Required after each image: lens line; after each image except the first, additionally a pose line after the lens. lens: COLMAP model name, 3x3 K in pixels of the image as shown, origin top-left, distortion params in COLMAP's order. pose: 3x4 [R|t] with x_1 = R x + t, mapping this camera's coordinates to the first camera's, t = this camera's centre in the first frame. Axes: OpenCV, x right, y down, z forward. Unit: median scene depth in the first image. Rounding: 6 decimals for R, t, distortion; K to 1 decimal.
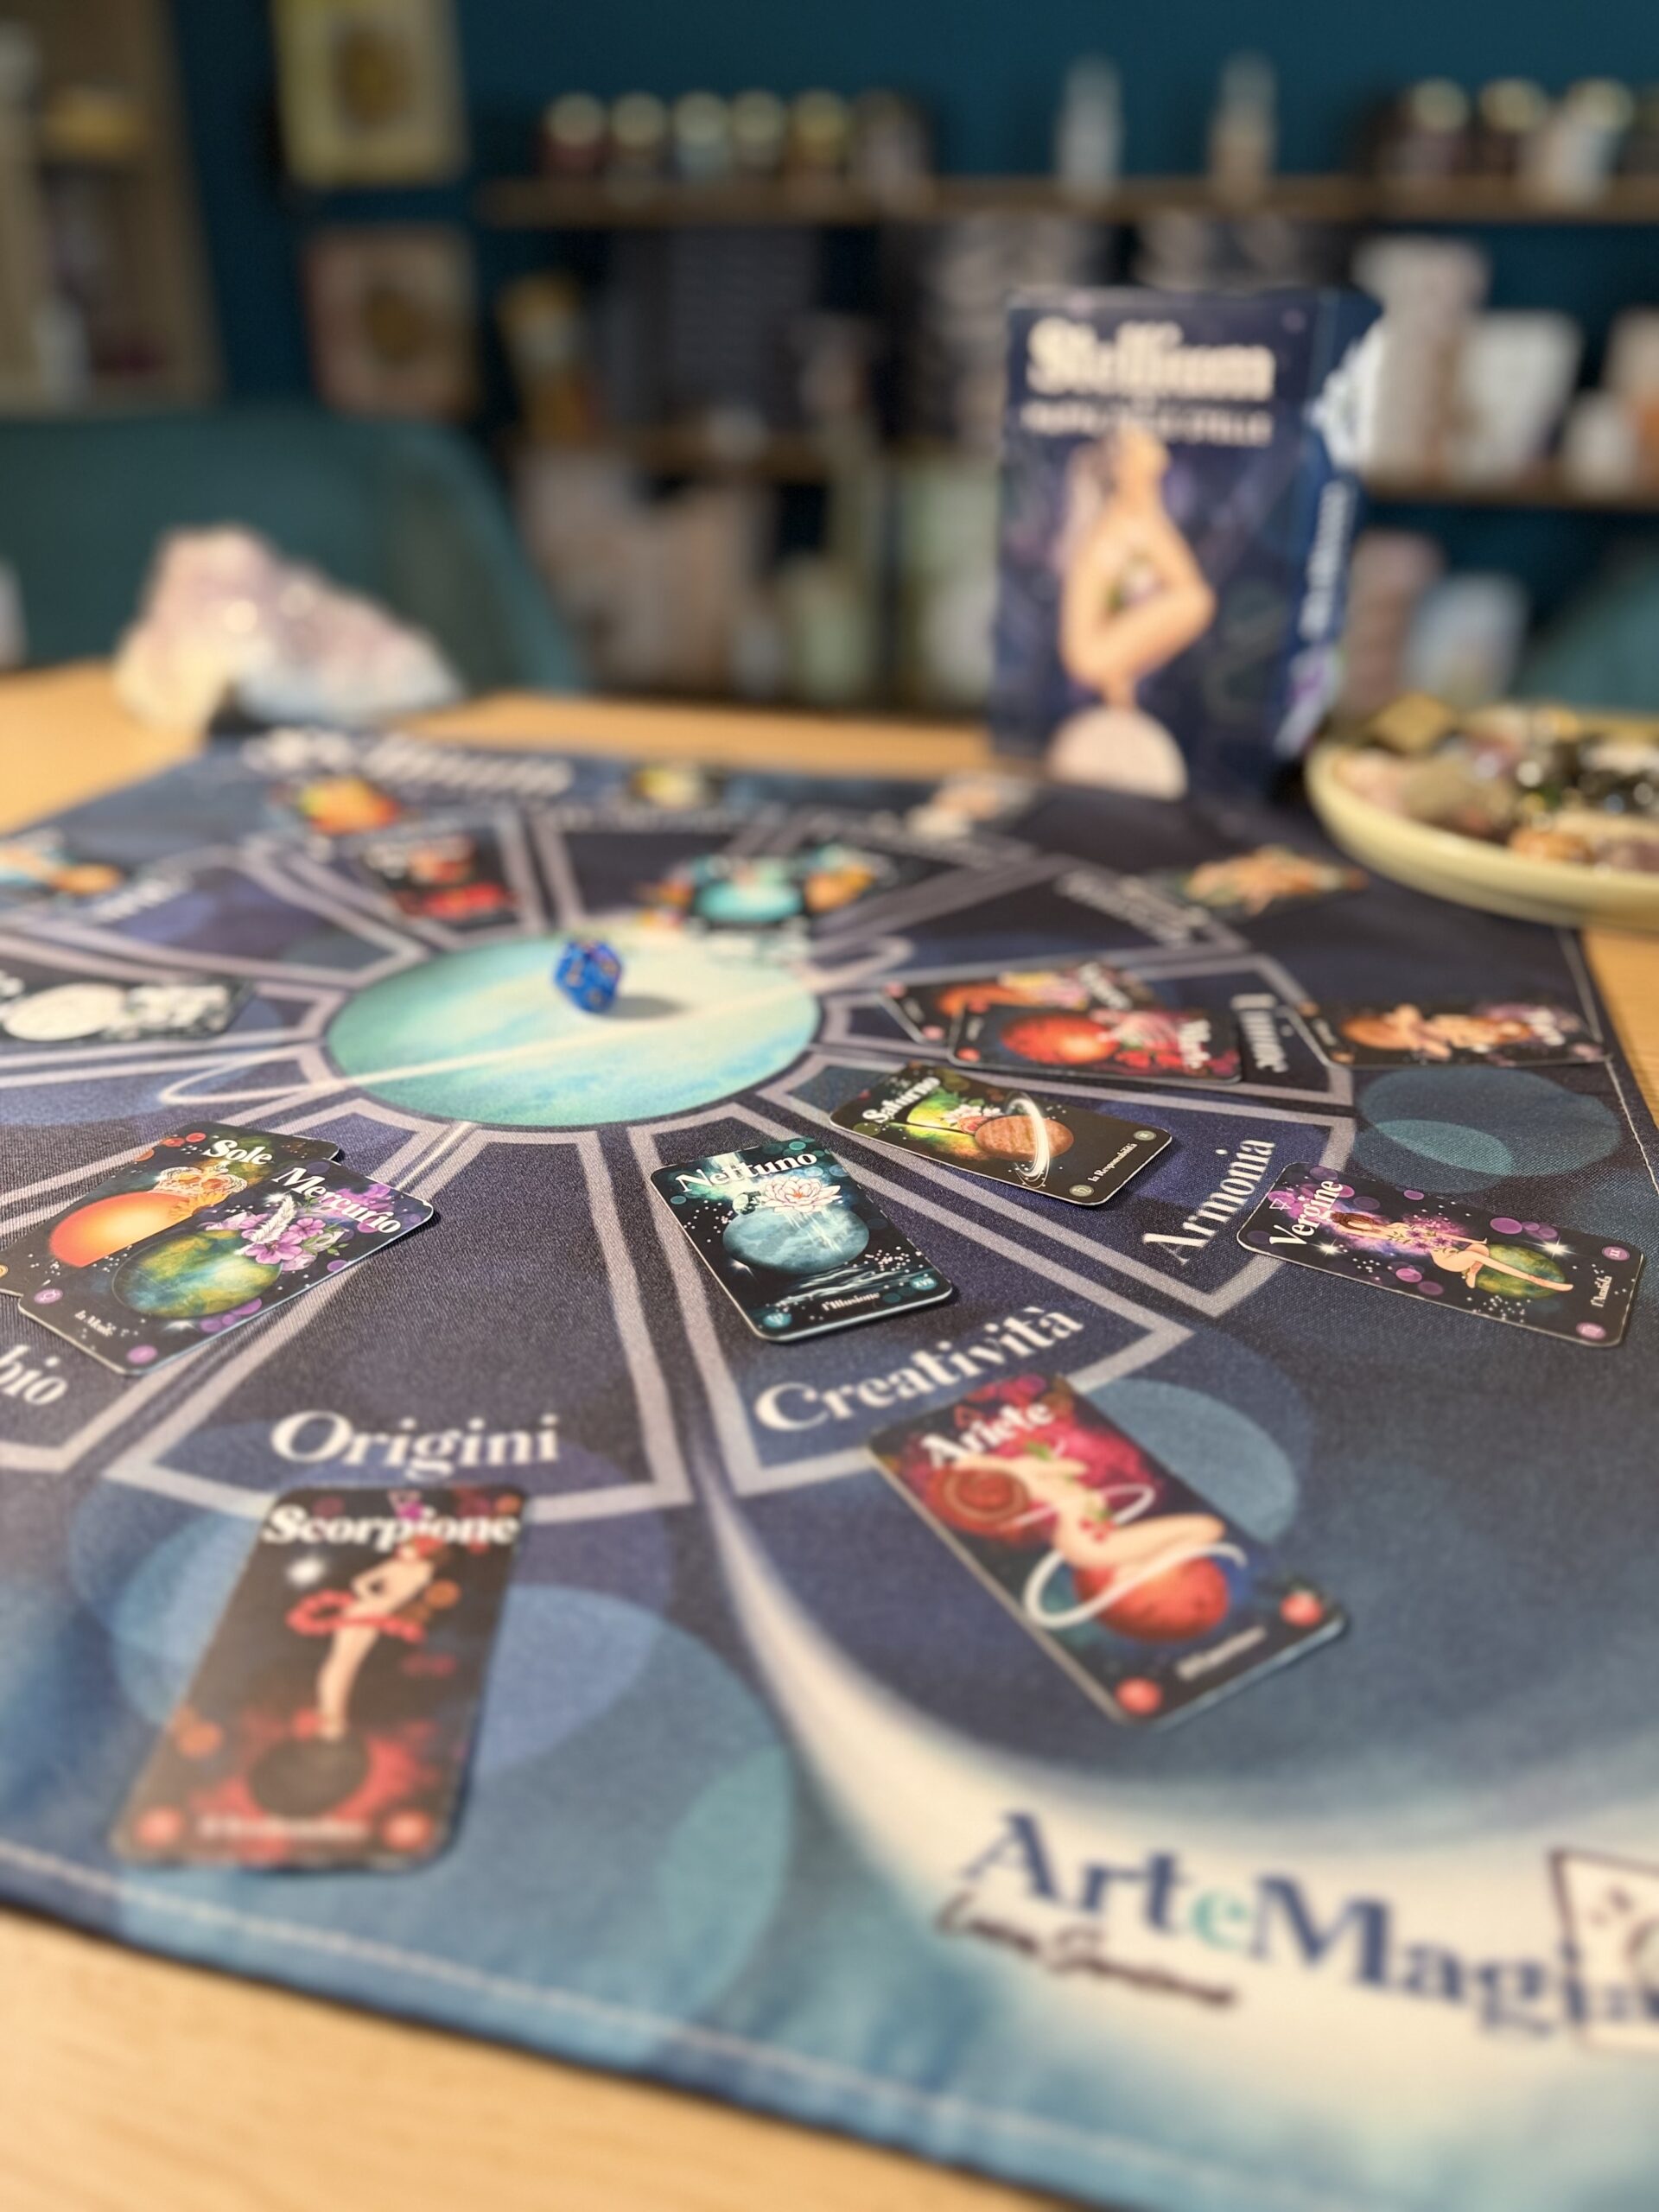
lens RADIAL K [[1563.6, 0, 819.8], [0, 1563.6, 1143.1], [0, 0, 1]] dist [0.142356, -0.302319]
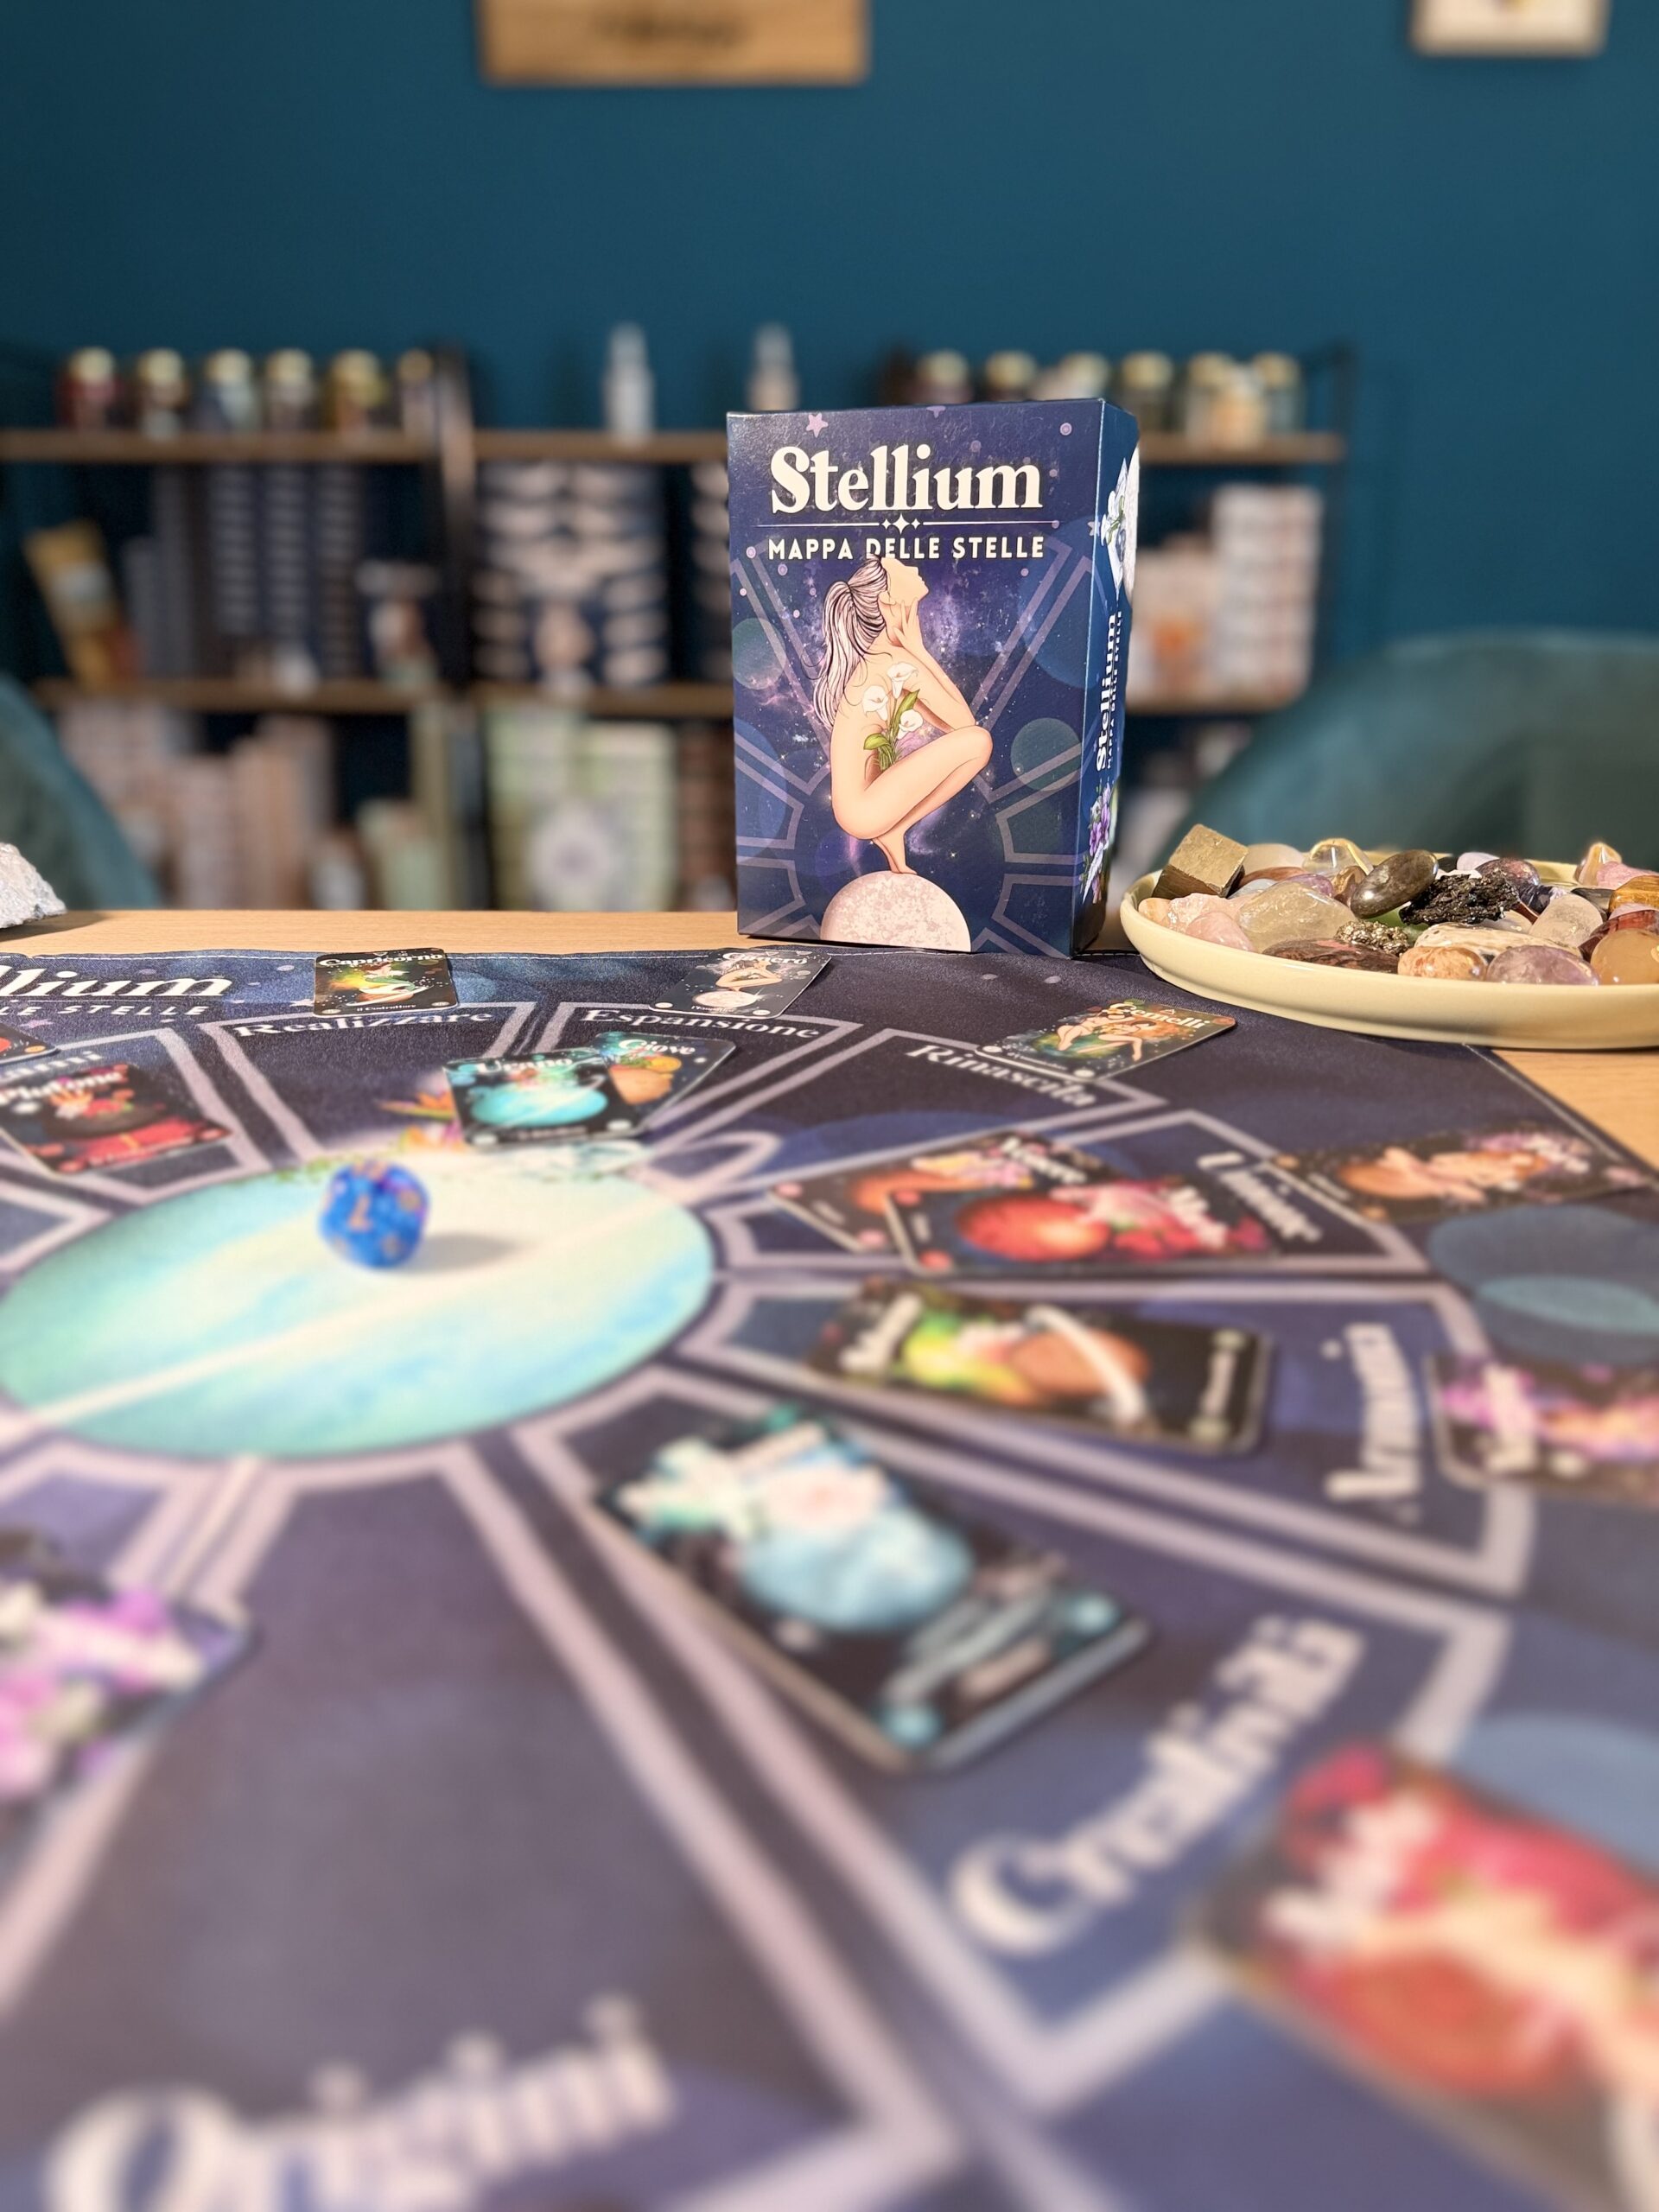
lens RADIAL K [[1563.6, 0, 819.8], [0, 1563.6, 1143.1], [0, 0, 1]] dist [0.142356, -0.302319]
pose [[0.961431, -0.096984, 0.257382, -0.155460], [0.133120, 0.982945, -0.126878, -0.026201], [-0.240687, 0.156247, 0.957944, 0.314274]]
